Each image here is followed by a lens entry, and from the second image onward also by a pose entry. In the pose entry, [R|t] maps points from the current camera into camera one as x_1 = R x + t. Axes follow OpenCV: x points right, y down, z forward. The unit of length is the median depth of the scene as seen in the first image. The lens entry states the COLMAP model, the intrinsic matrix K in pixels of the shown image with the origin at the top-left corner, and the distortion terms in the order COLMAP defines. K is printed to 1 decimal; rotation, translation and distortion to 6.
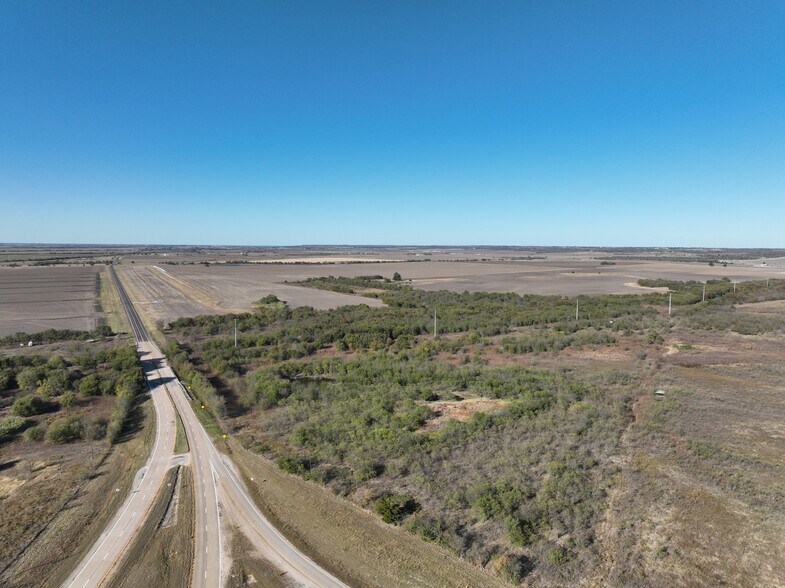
lens RADIAL K [[551.4, 0, 392.5], [0, 551.4, 294.0], [0, 0, 1]] dist [0.000167, 0.015373]
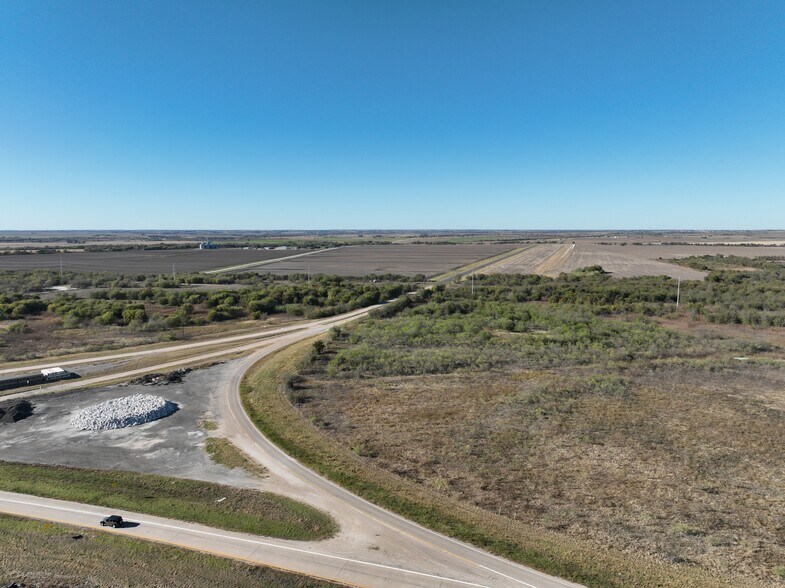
lens RADIAL K [[551.4, 0, 392.5], [0, 551.4, 294.0], [0, 0, 1]] dist [0.000167, 0.015373]
pose [[0.671693, 0.078546, -0.736654, 0.452774], [-0.059081, 0.996876, 0.052421, 0.037282], [0.738470, 0.008312, 0.674235, -0.002325]]
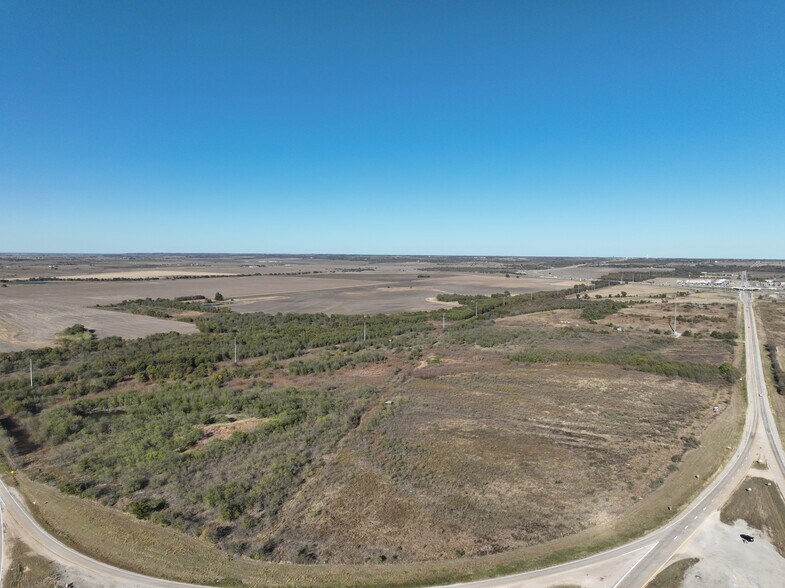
lens RADIAL K [[551.4, 0, 392.5], [0, 551.4, 294.0], [0, 0, 1]] dist [0.000167, 0.015373]
pose [[0.959802, -0.021162, 0.279879, 0.073596], [0.024594, 0.999659, -0.008758, -0.045437], [-0.279598, 0.015290, 0.959995, -0.182376]]
